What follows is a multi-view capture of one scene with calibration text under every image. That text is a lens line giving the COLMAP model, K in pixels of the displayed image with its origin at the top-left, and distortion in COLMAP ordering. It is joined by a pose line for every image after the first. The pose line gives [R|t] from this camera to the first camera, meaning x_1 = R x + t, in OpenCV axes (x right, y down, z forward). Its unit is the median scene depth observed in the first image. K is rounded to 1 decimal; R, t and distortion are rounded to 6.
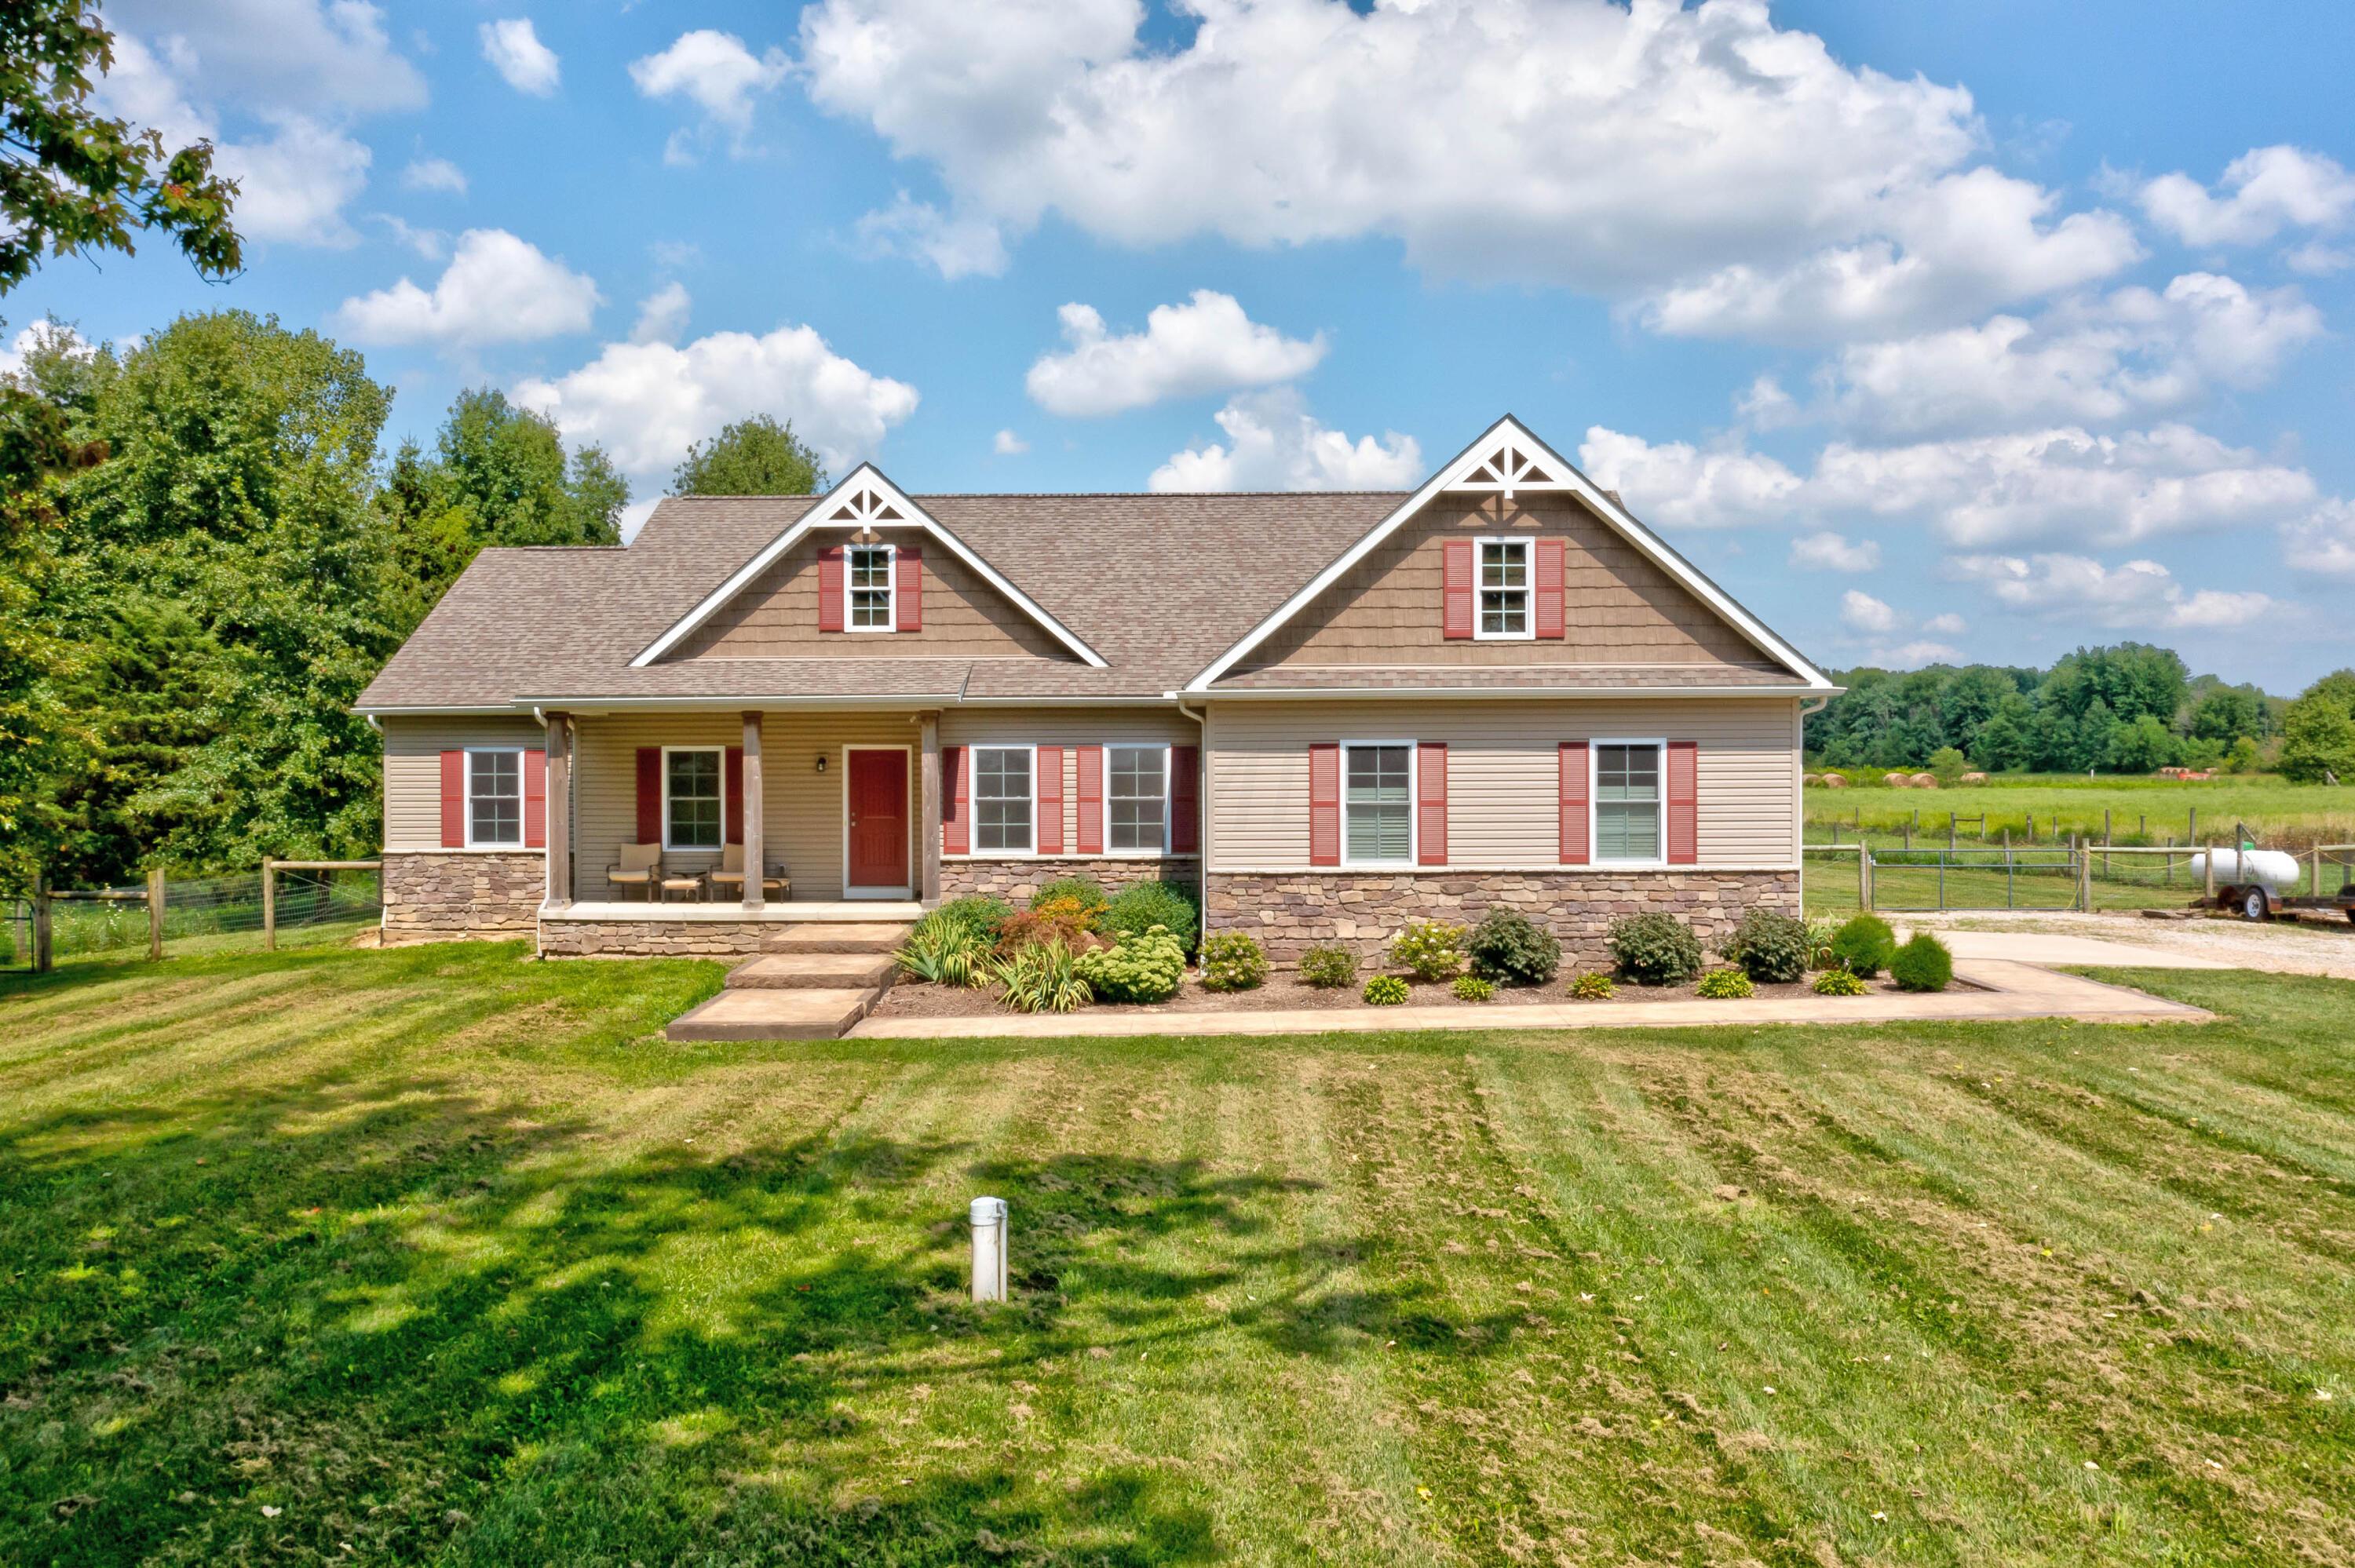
lens RADIAL K [[1847.2, 0, 1179.8], [0, 1847.2, 782.5], [0, 0, 1]] dist [-0.028932, 0.005352]
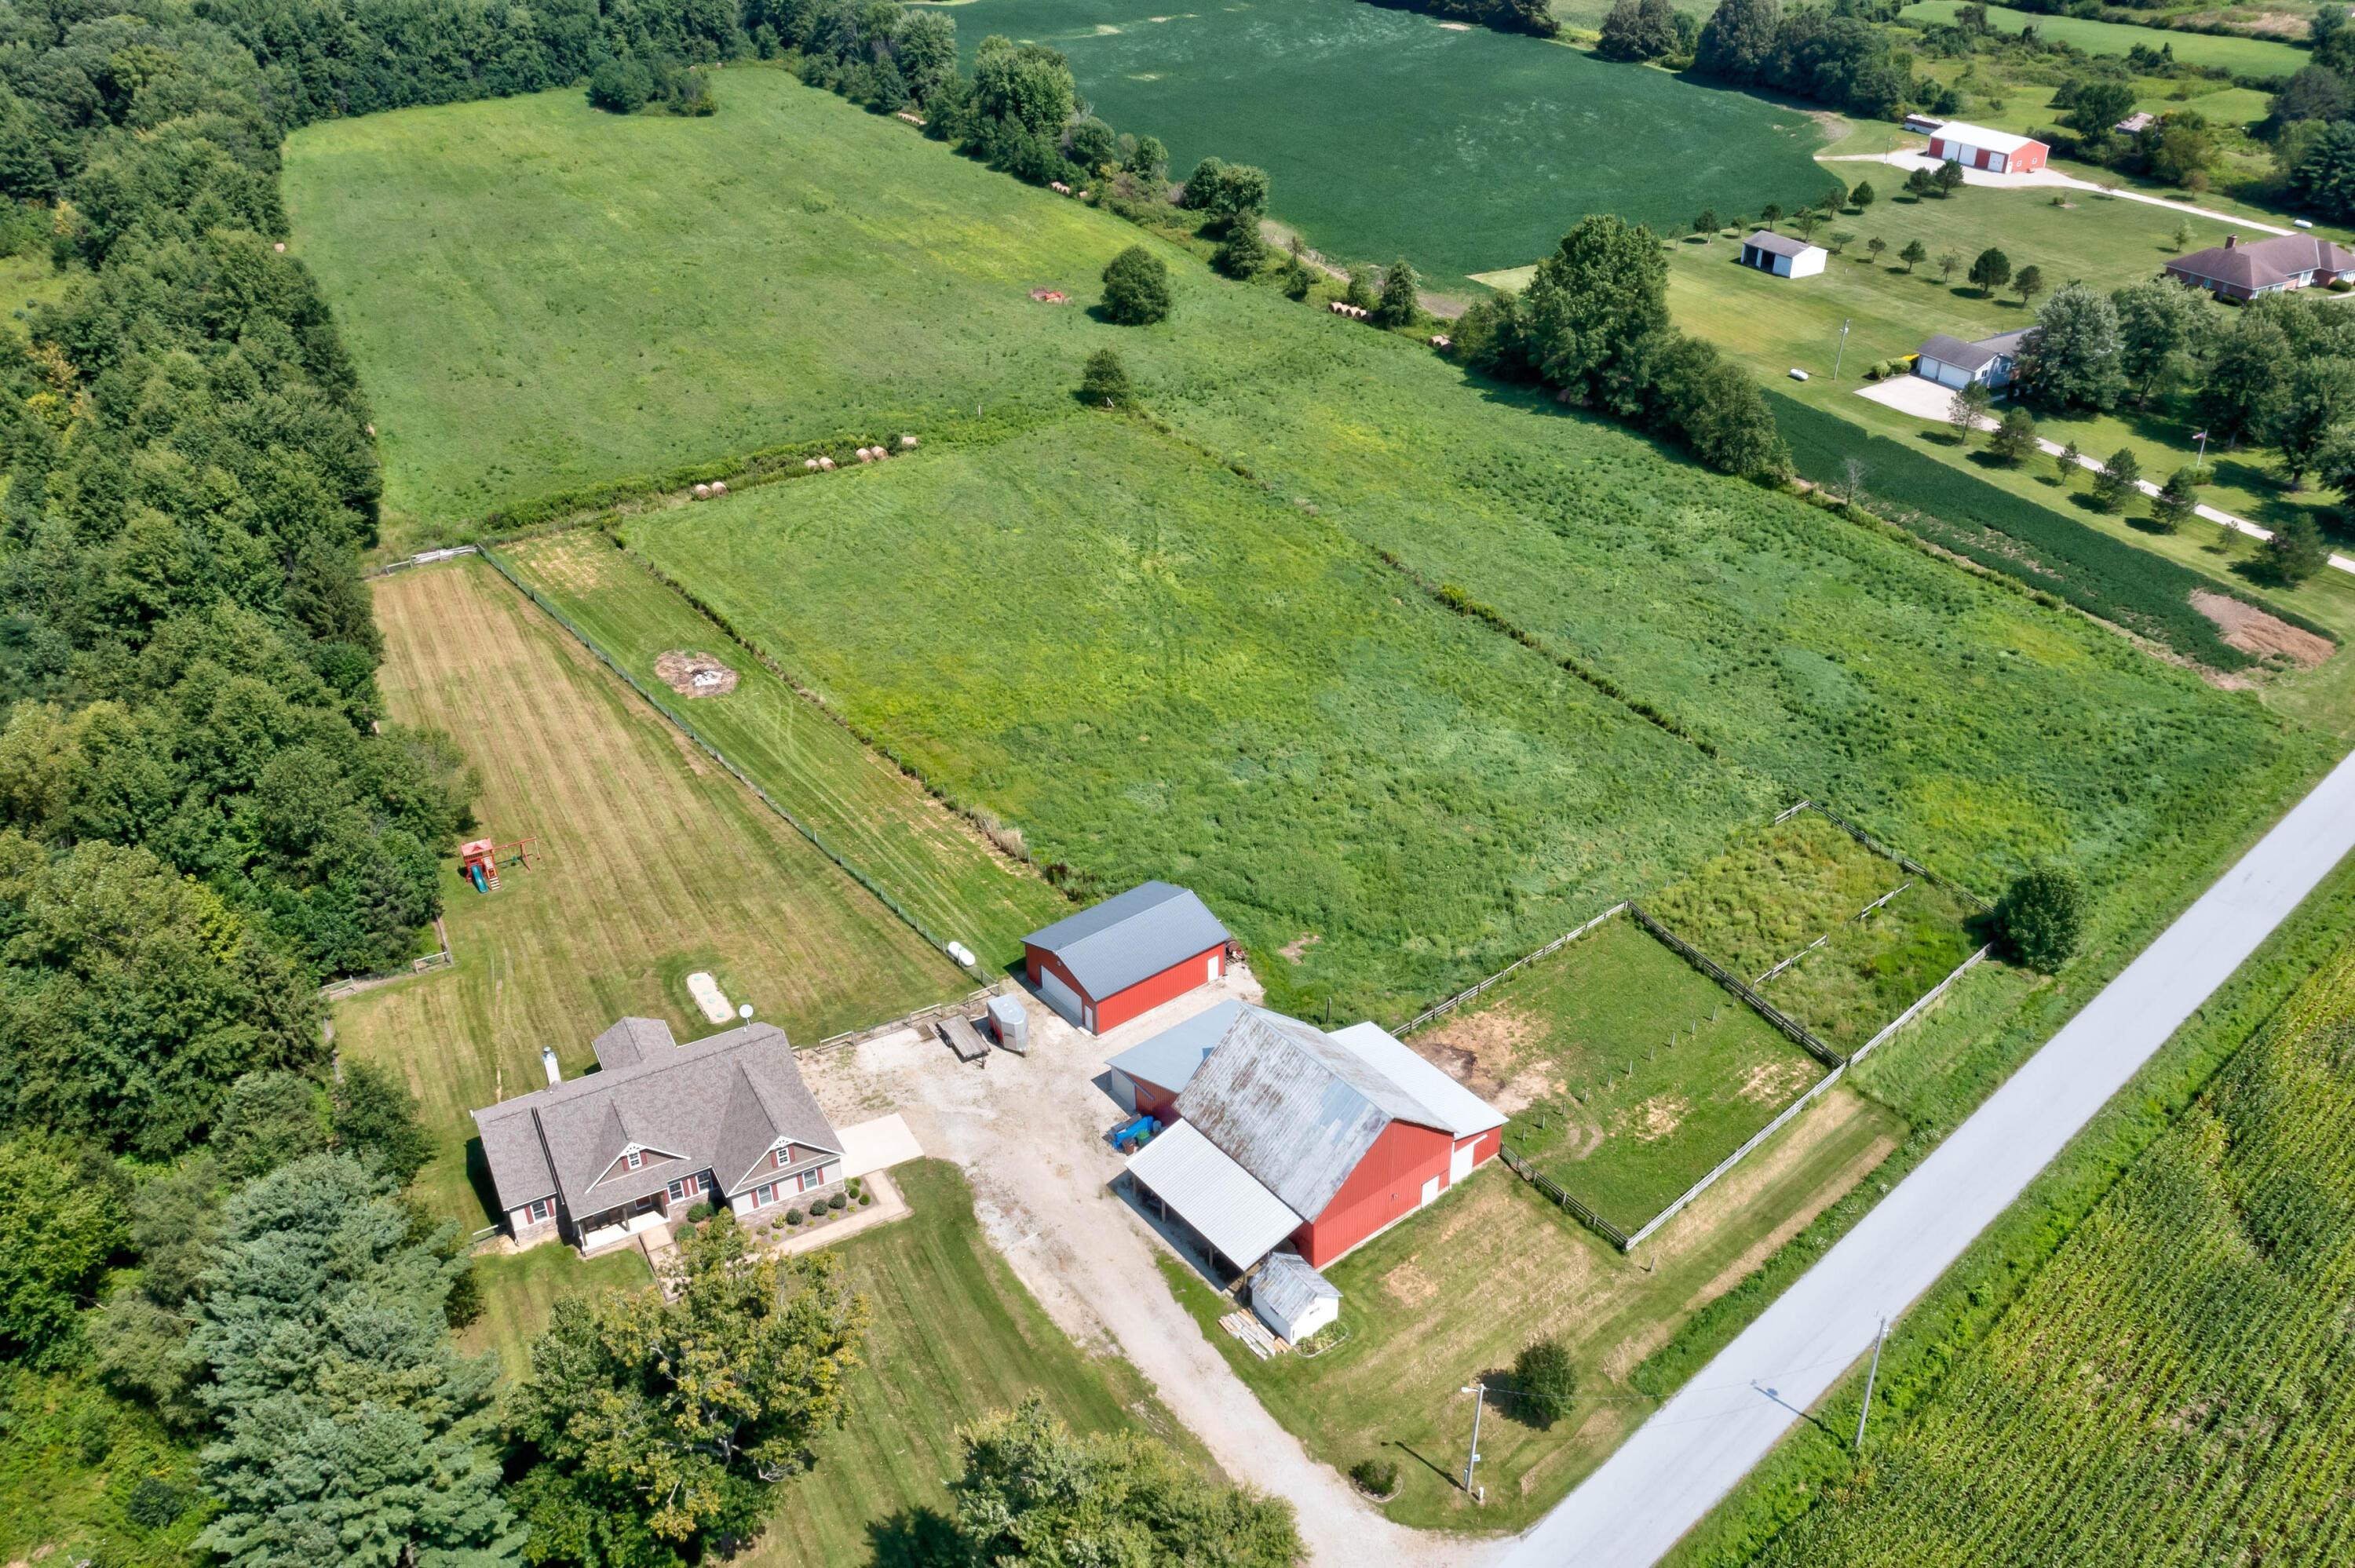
lens RADIAL K [[1847.2, 0, 1174.5], [0, 1847.2, 787.8], [0, 0, 1]] dist [-0.028932, 0.005352]
pose [[0.871151, -0.255516, 0.419293, -0.064507], [0.007932, 0.861145, 0.508298, -0.293065], [-0.490950, -0.439479, 0.752214, -0.244690]]
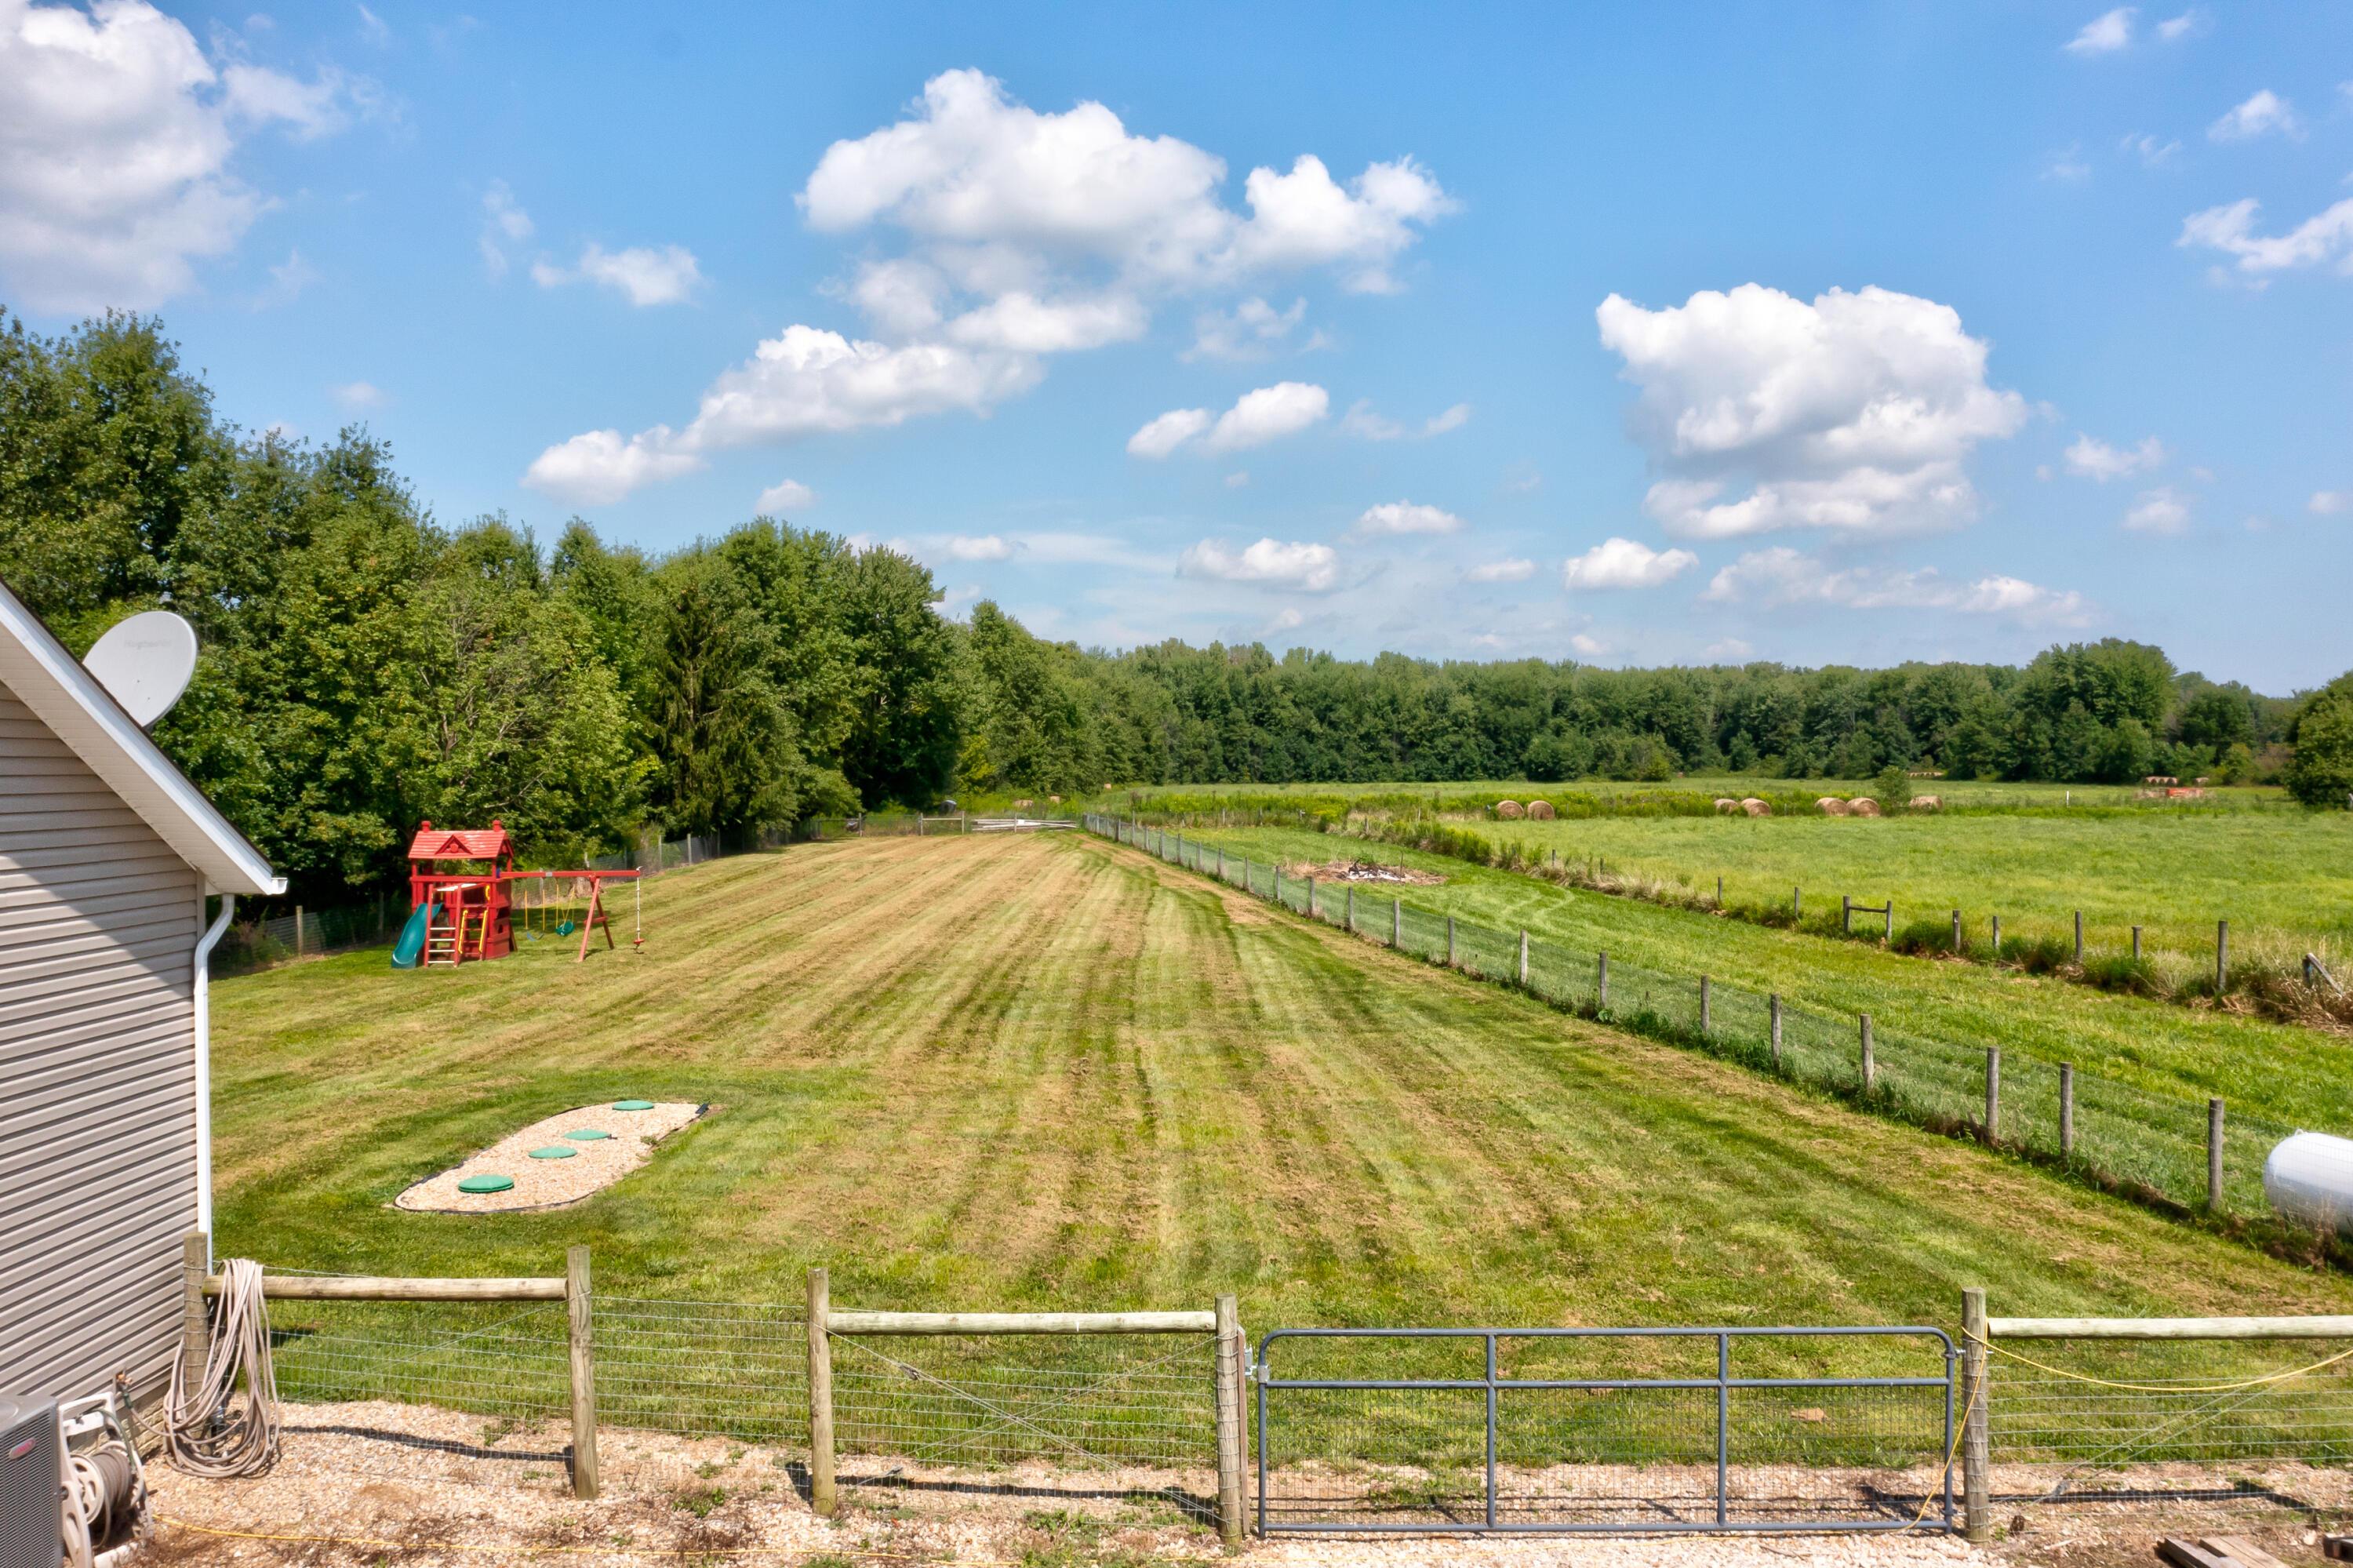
lens RADIAL K [[1845.9, 0, 1179.5], [0, 1845.9, 784.4], [0, 0, 1]] dist [-0.028932, 0.005352]
pose [[0.999965, -0.002221, 0.008099, 0.046619], [0.002204, 0.999995, 0.002126, -0.006837], [-0.008103, -0.002108, 0.999965, 0.090653]]
